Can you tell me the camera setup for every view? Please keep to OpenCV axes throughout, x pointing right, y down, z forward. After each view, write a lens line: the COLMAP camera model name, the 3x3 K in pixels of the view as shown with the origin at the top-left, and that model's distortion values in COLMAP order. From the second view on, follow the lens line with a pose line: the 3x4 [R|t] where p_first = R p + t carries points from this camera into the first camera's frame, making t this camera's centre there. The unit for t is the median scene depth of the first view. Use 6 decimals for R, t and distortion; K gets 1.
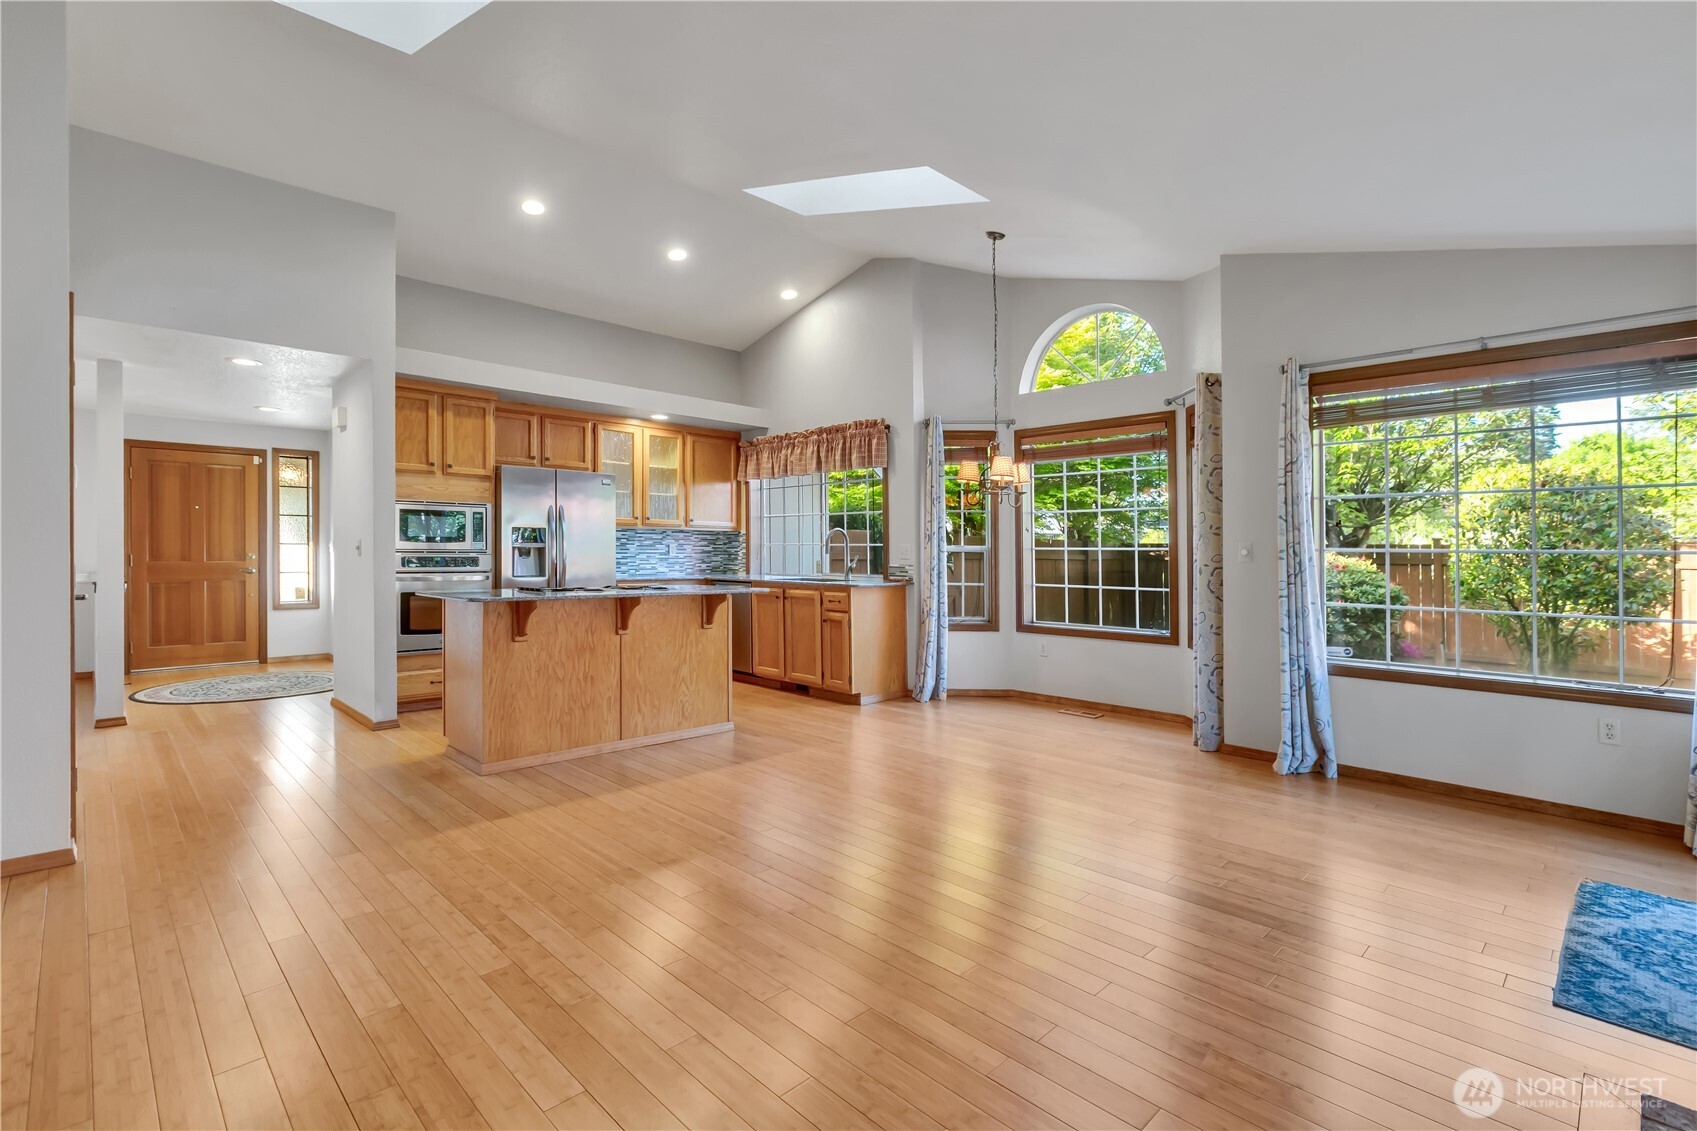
lens RADIAL K [[776.5, 0, 860.3], [0, 776.5, 586.5], [0, 0, 1]] dist [0.004281, -0.000849]
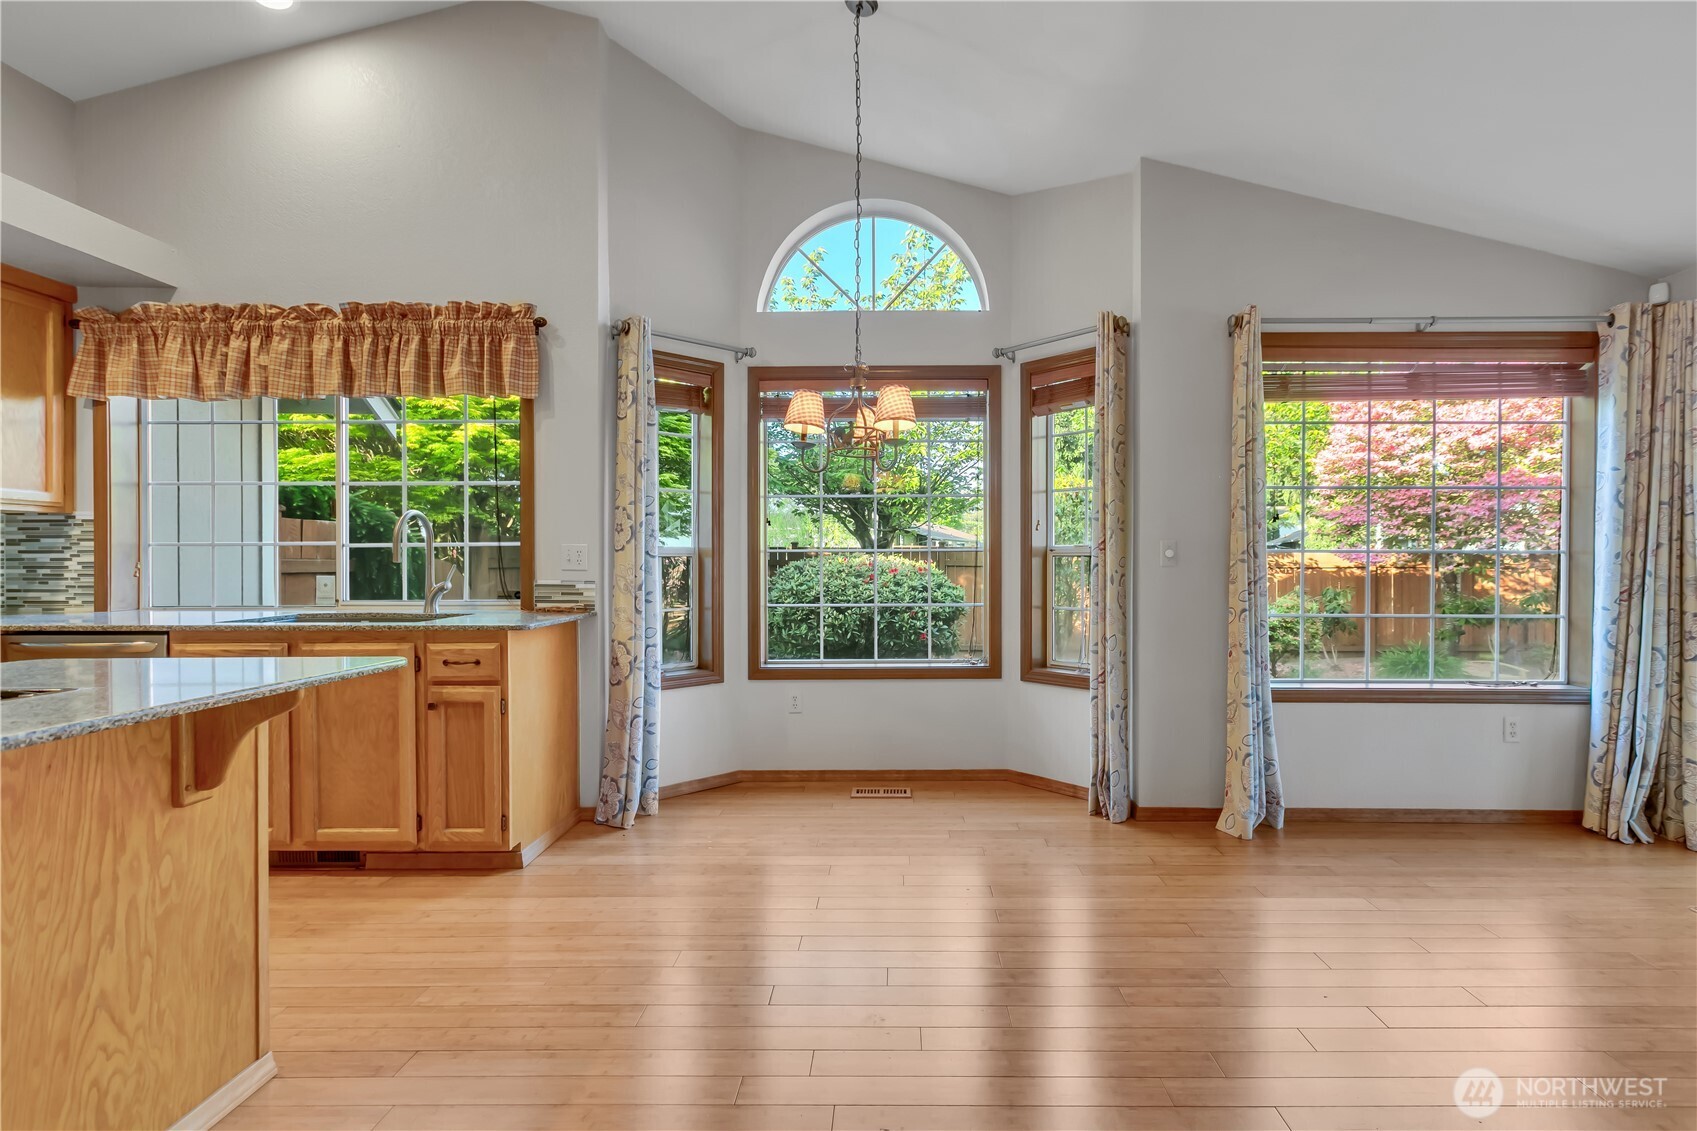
lens RADIAL K [[791.0, 0, 905.8], [0, 791.0, 568.2], [0, 0, 1]] dist [-0.000614, -0.000199]
pose [[0.709332, -0.016445, 0.704683, -0.179072], [0.038584, 0.999135, -0.015521, -0.020431], [-0.703818, 0.038199, 0.709353, 0.468960]]
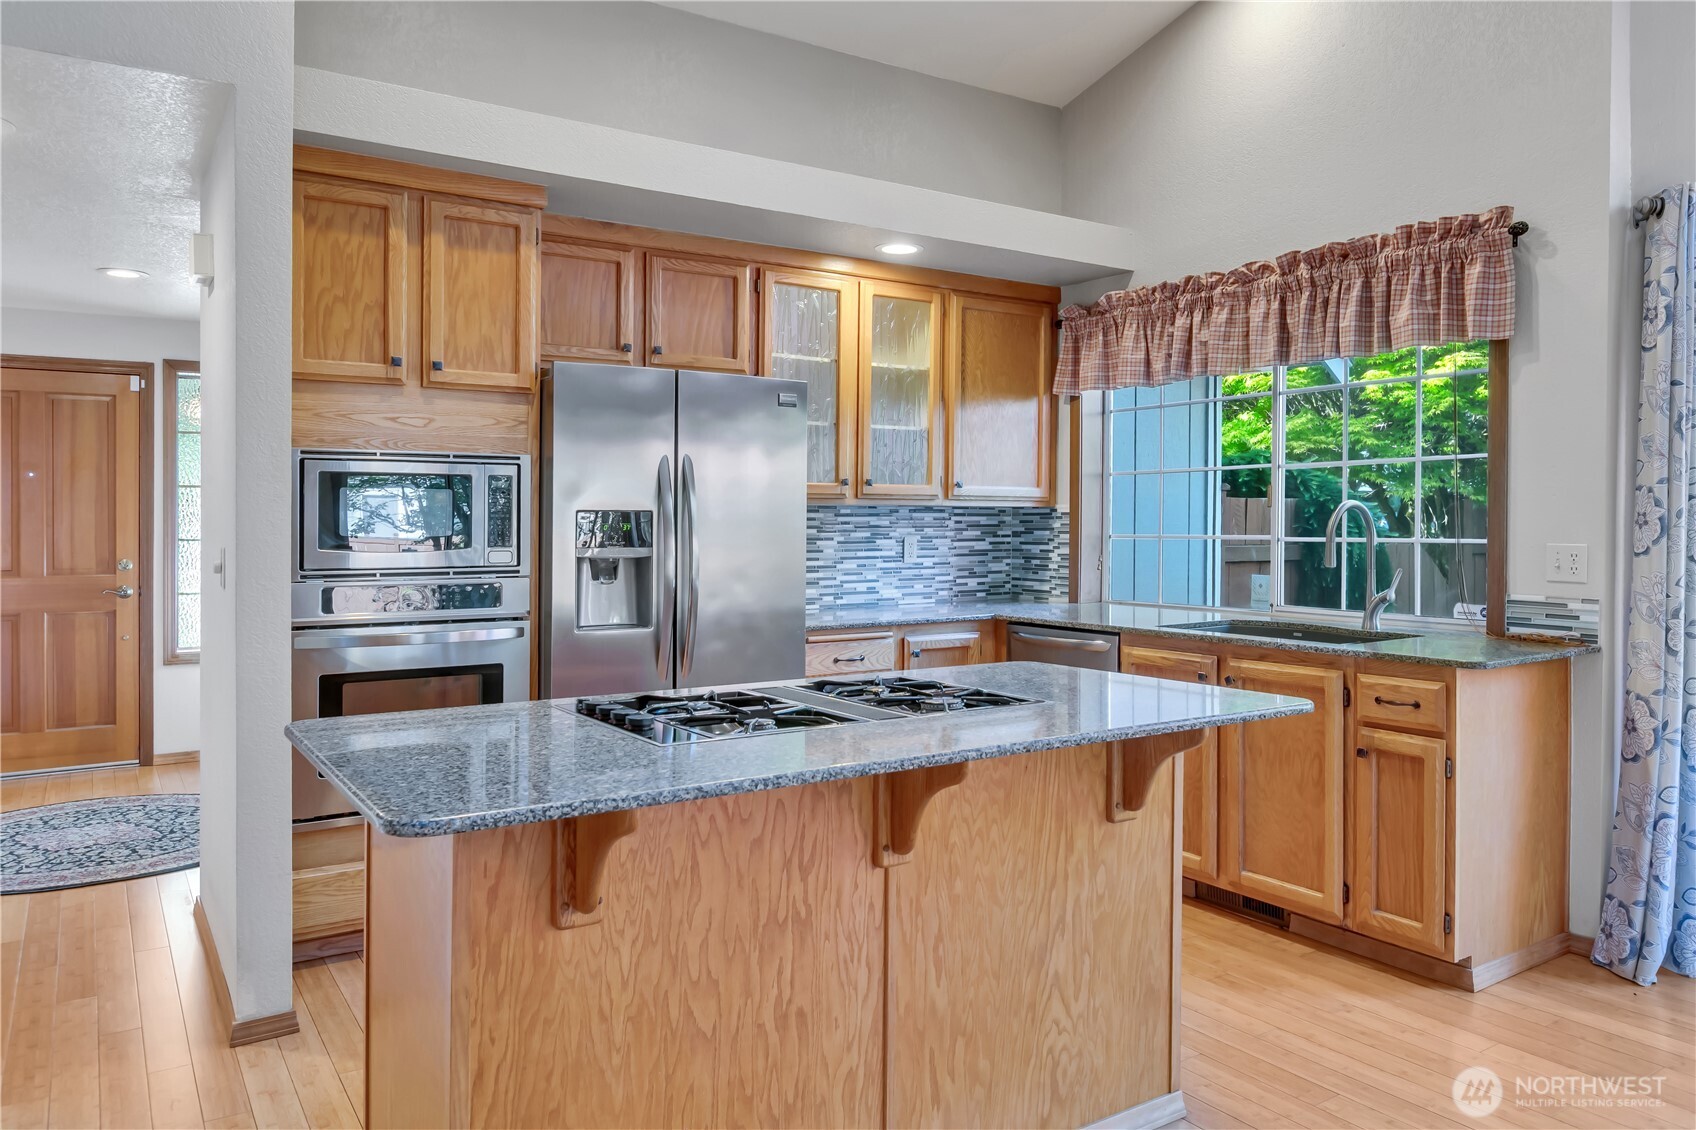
lens RADIAL K [[1173.9, 0, 857.8], [0, 1173.9, 544.8], [0, 0, 1]] dist [0.000002, -0.003872]
pose [[0.979254, -0.004599, -0.202585, -0.169883], [-0.000926, 0.999630, -0.027166, -0.040057], [0.202635, 0.026790, 0.978888, 0.406531]]
